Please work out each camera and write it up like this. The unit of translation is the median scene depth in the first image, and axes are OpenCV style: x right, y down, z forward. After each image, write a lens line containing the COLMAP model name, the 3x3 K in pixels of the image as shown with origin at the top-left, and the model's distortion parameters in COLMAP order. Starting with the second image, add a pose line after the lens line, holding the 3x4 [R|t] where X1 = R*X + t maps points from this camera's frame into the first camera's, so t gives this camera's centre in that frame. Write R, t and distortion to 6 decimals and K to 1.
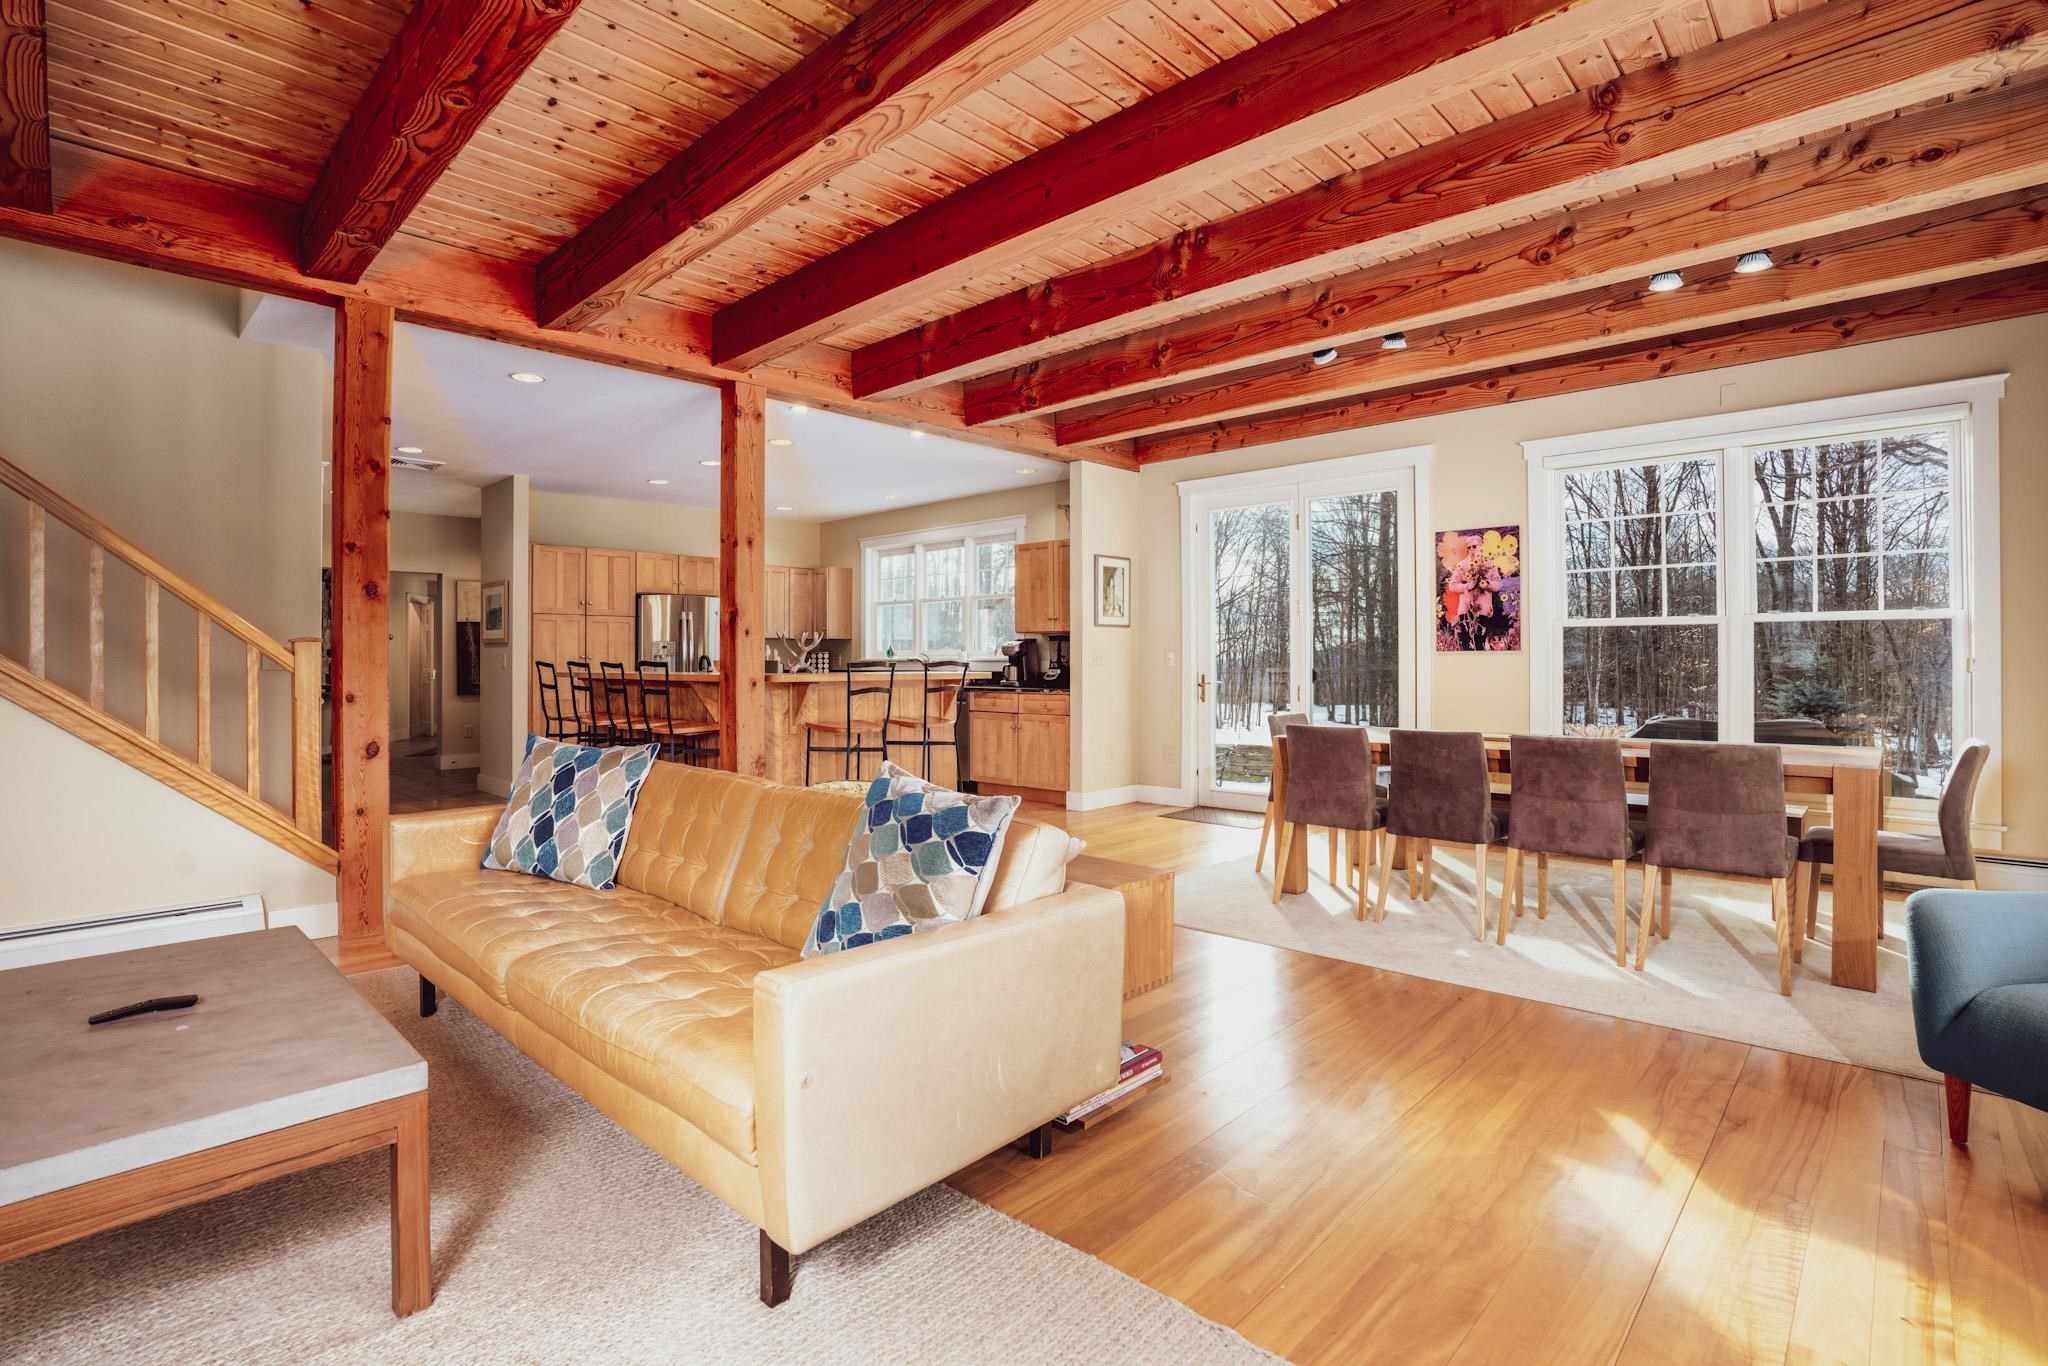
lens RADIAL K [[965.1, 0, 1024.0], [0, 965.1, 683.0], [0, 0, 1]] dist [0.001340, 0.000265]
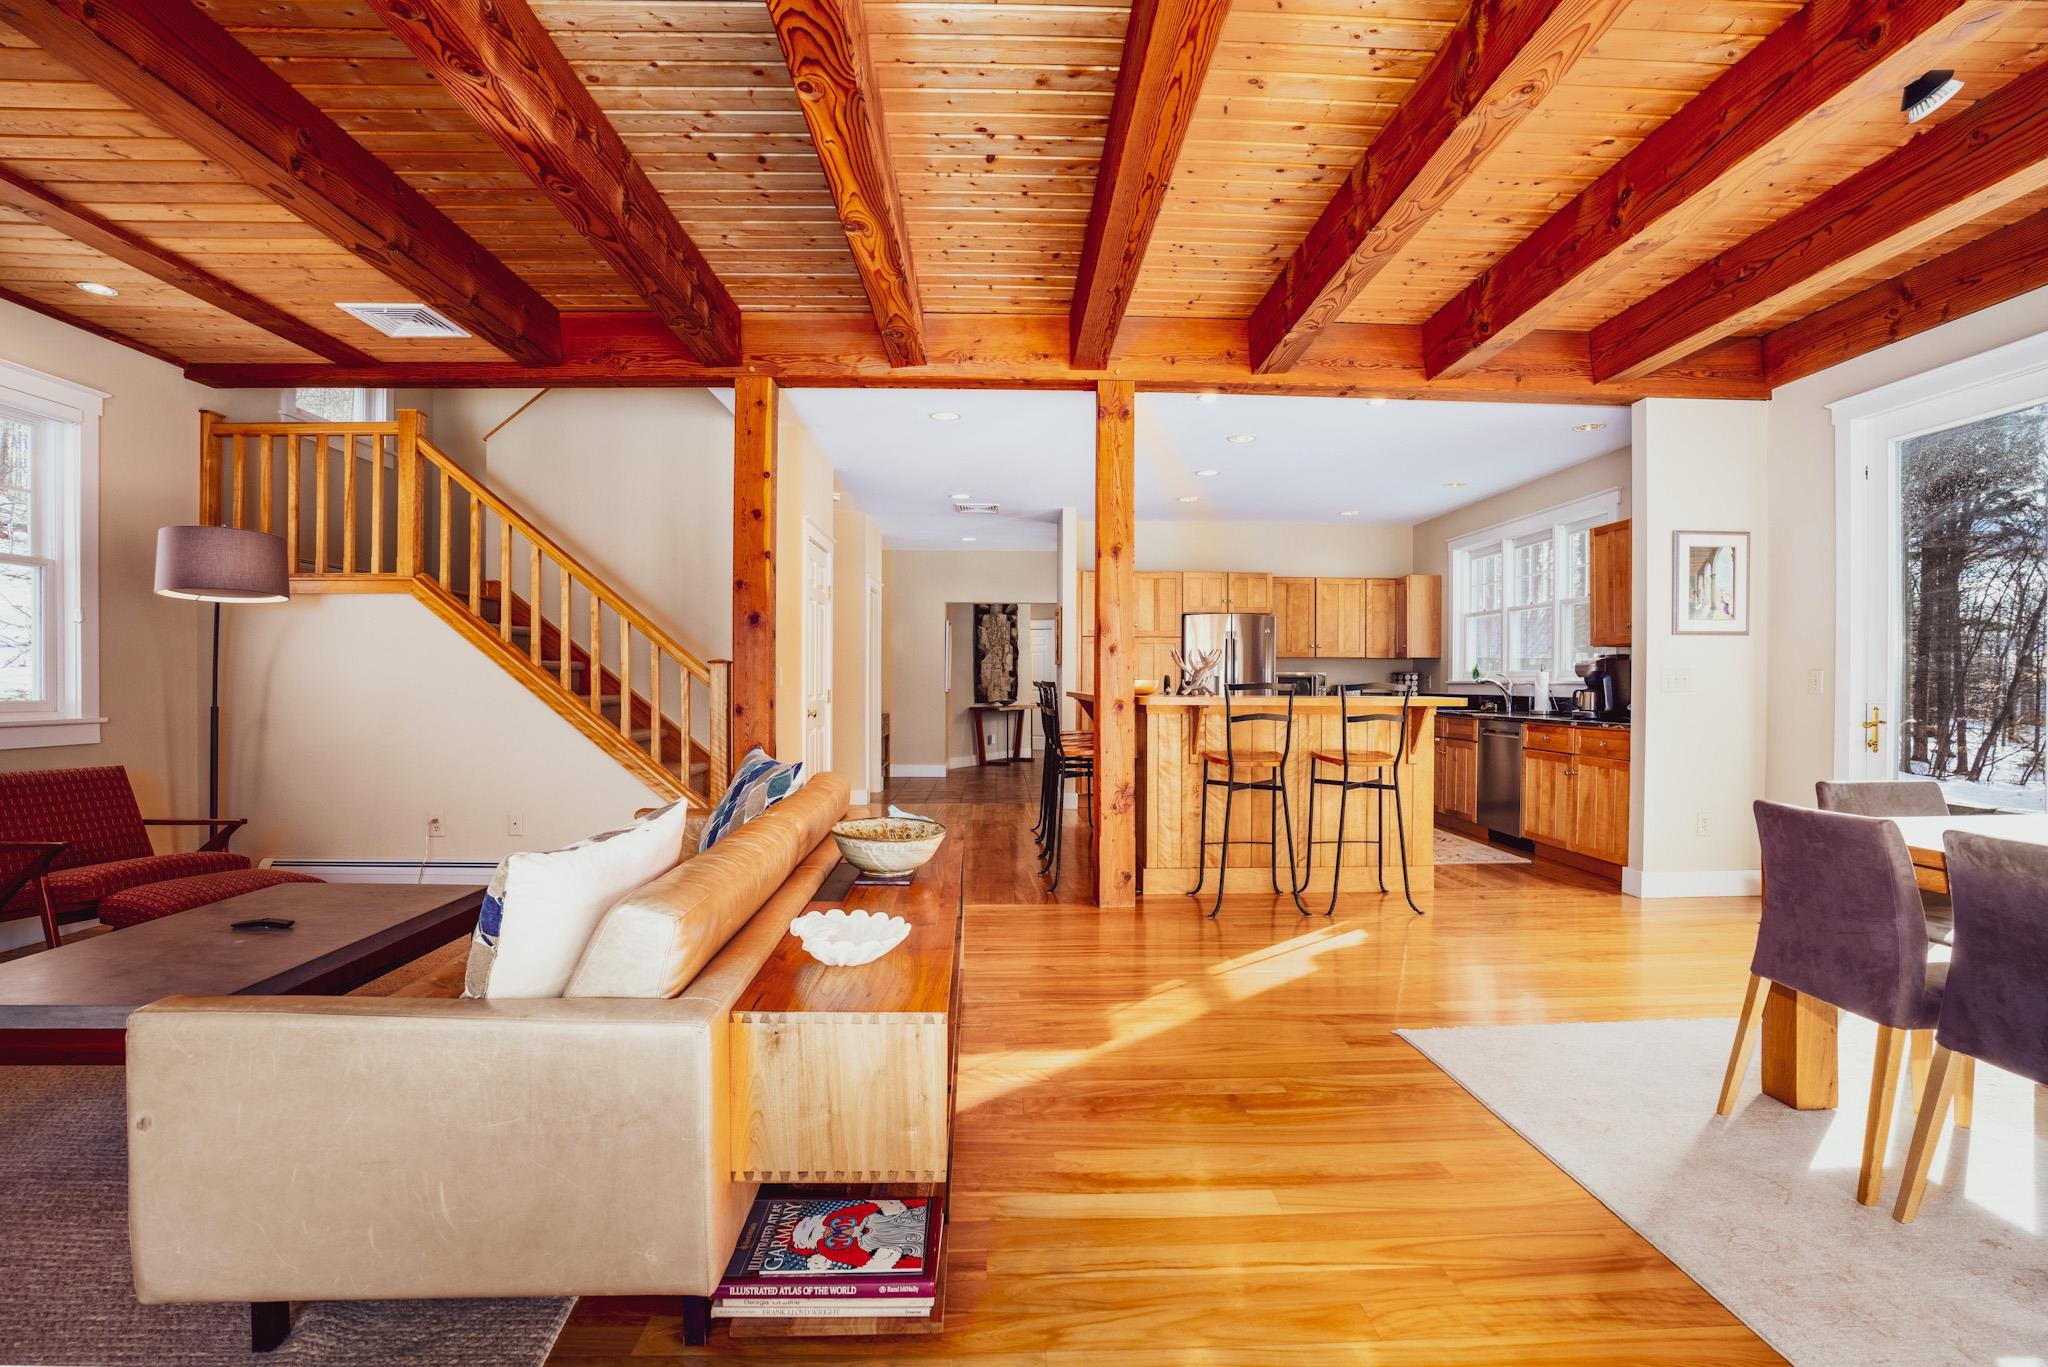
lens RADIAL K [[962.2, 0, 1065.8], [0, 962.2, 705.1], [0, 0, 1]] dist [0.000798, 0.000705]
pose [[0.749922, 0.022167, -0.661154, 0.202602], [-0.022015, 0.999721, 0.008547, -0.004417], [0.661160, 0.008146, 0.750201, 0.192240]]
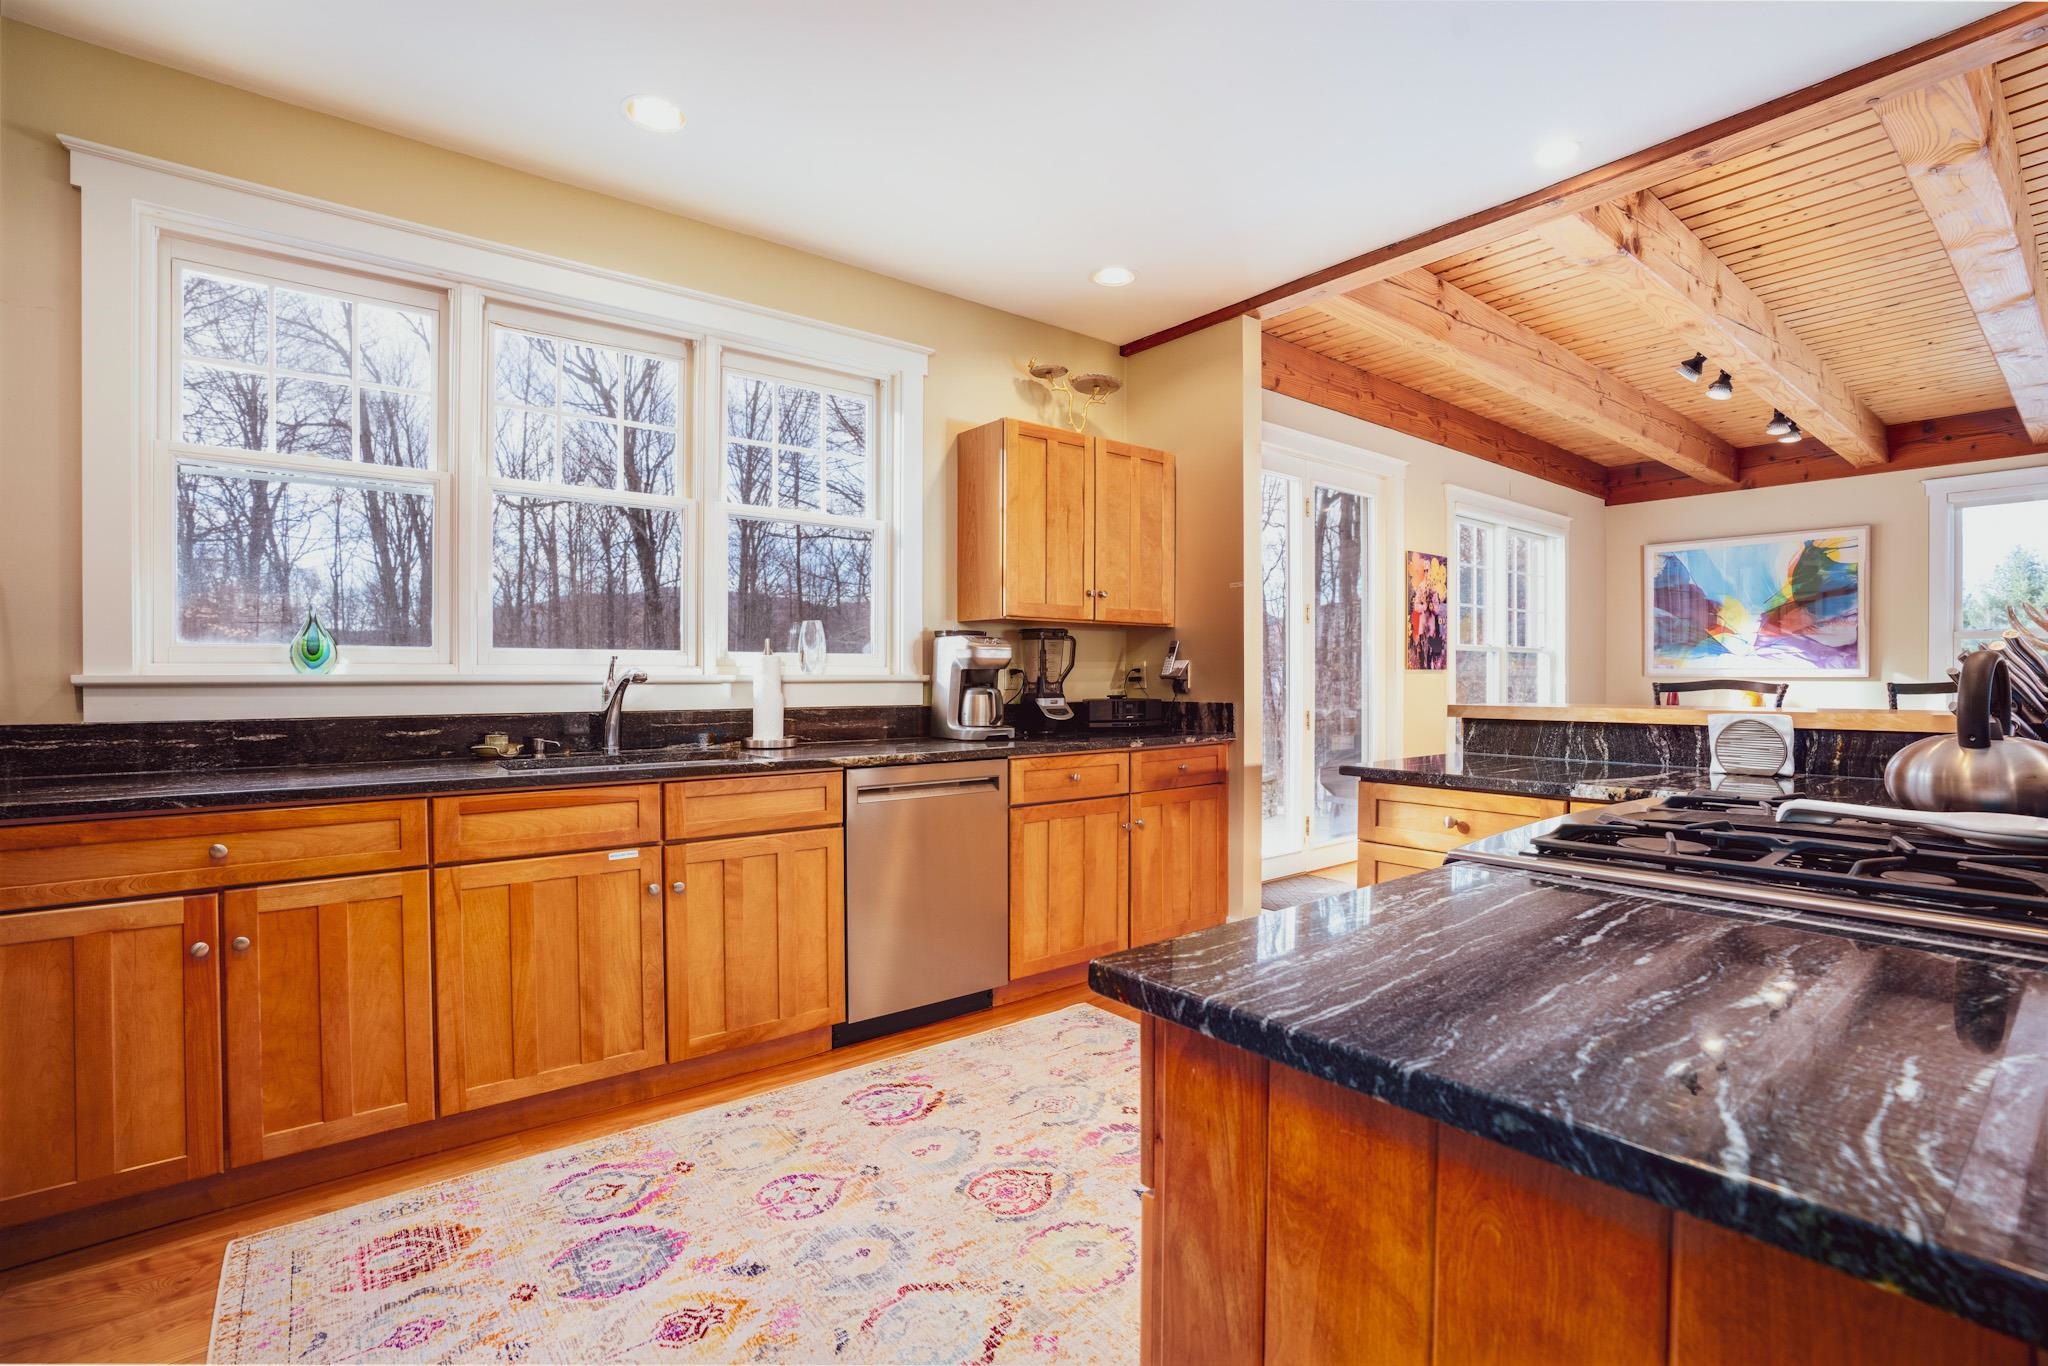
lens RADIAL K [[965.1, 0, 1024.0], [0, 965.1, 683.0], [0, 0, 1]] dist [0.001340, 0.000265]
pose [[0.107896, -0.001704, 0.994161, -0.500540], [0.025609, 0.999671, -0.001066, -0.023327], [-0.993832, 0.025575, 0.107904, 1.060343]]
